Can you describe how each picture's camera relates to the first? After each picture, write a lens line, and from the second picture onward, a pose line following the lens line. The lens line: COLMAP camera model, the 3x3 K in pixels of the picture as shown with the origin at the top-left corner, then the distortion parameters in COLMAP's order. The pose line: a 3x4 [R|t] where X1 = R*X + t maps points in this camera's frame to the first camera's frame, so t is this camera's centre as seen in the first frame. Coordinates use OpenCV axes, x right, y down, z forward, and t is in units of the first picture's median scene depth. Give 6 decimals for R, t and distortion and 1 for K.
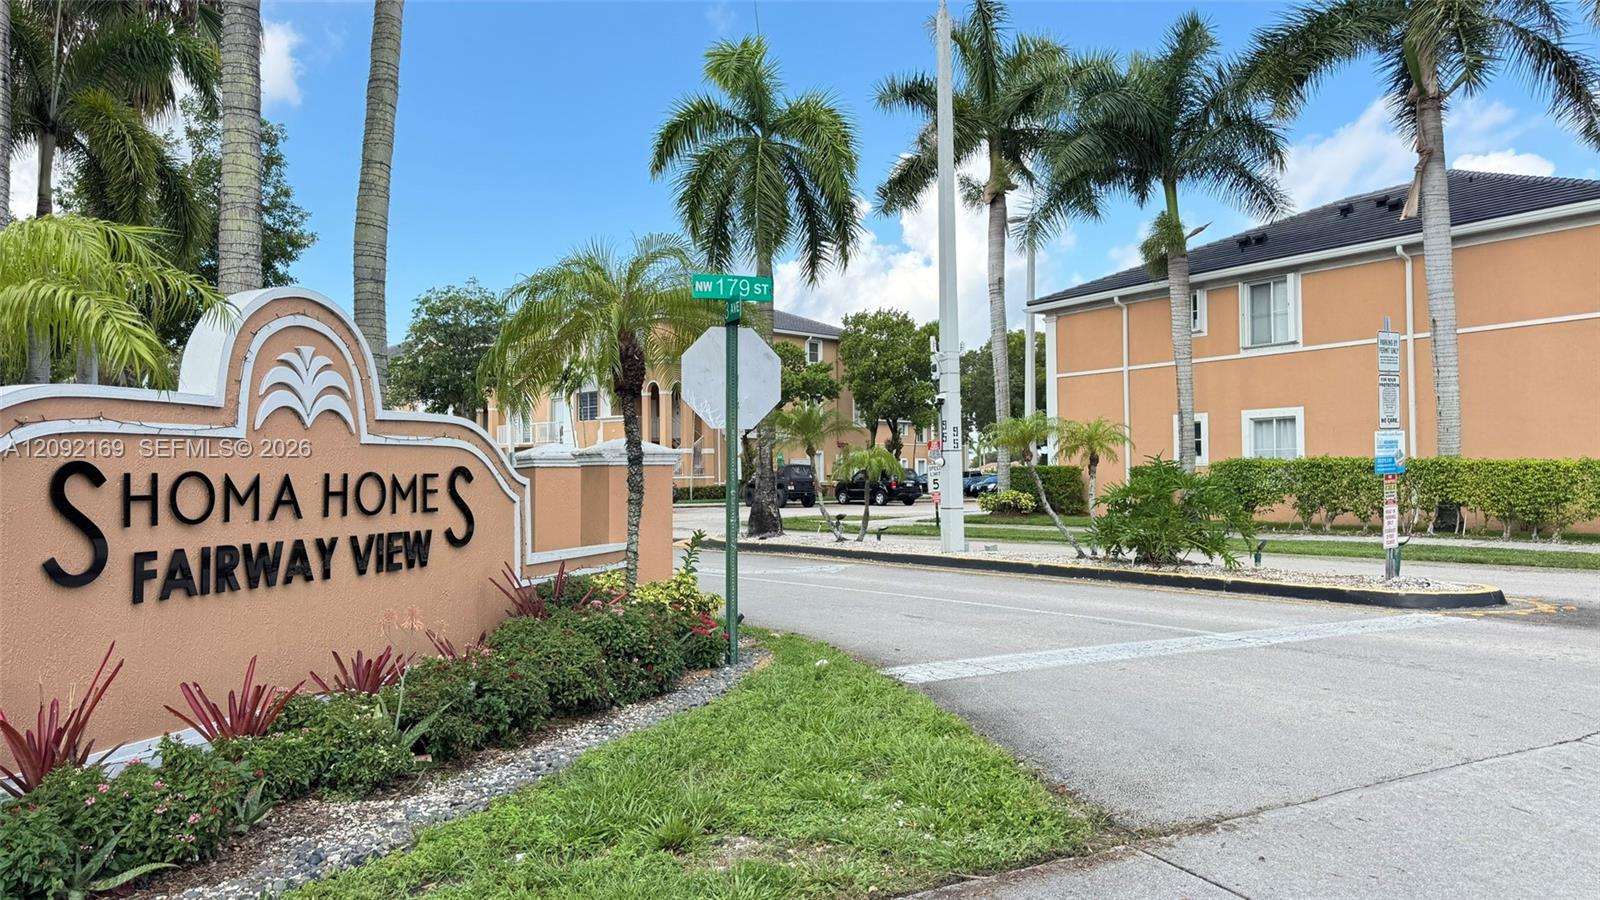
lens RADIAL K [[1084.3, 0, 801.4], [0, 1084.3, 450.4], [0, 0, 1]] dist [0.063419, 0.000266]
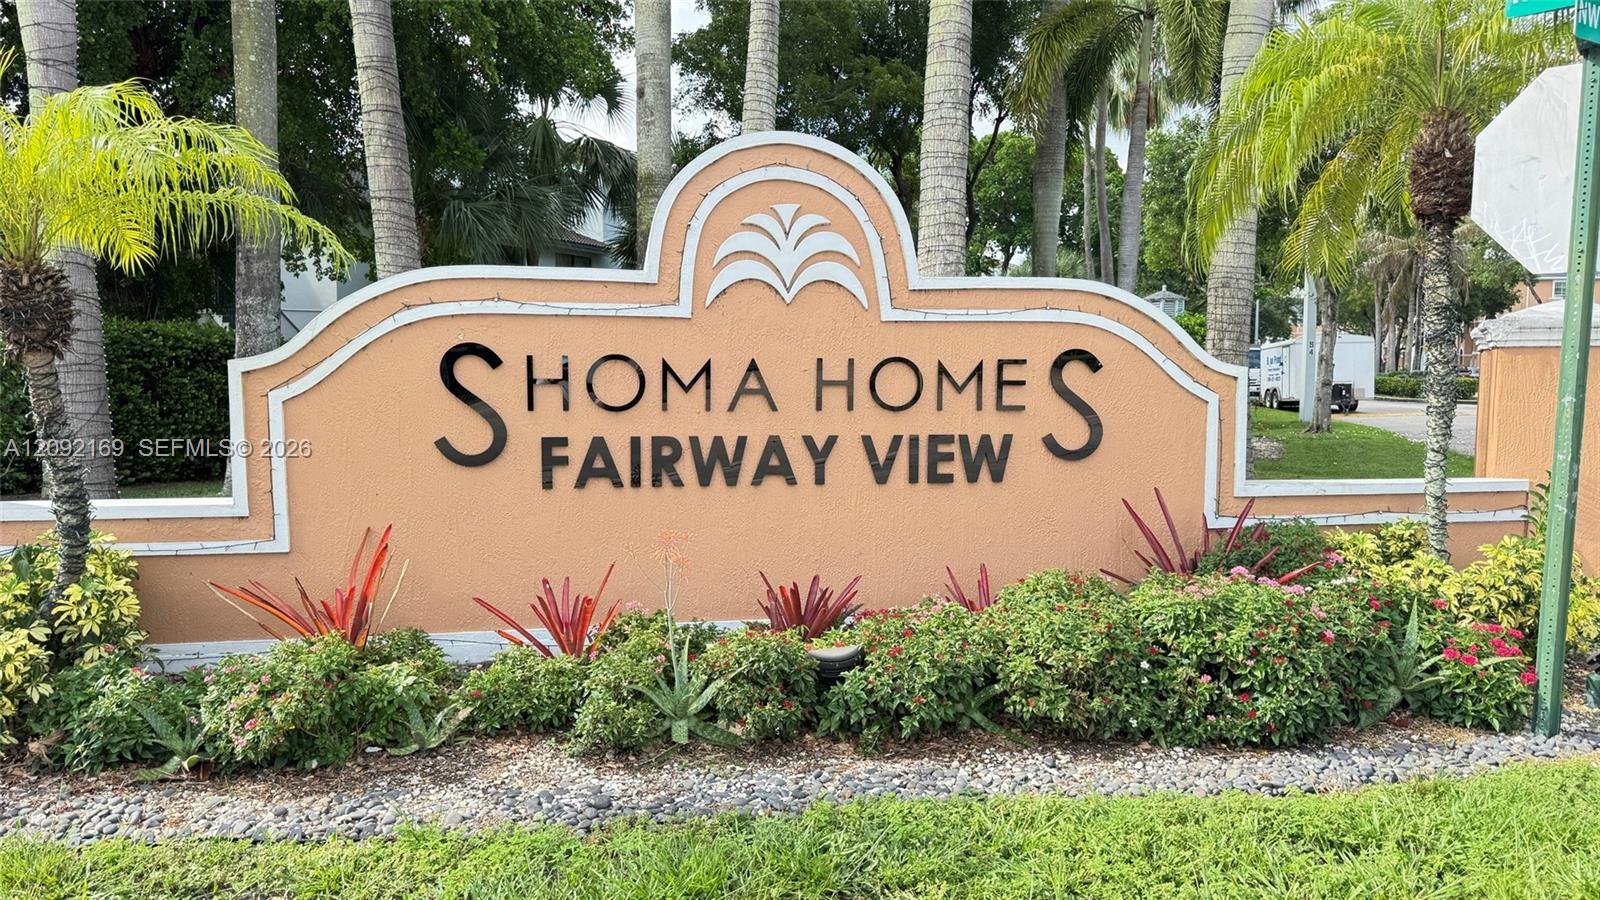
lens RADIAL K [[1084.3, 0, 800.0], [0, 1084.3, 444.5], [0, 0, 1]] dist [0.063419, 0.000266]
pose [[0.492761, 0.072523, -0.867137, 0.281696], [0.012362, 0.995837, 0.090312, 0.012397], [0.870077, -0.055222, 0.489813, 0.600664]]
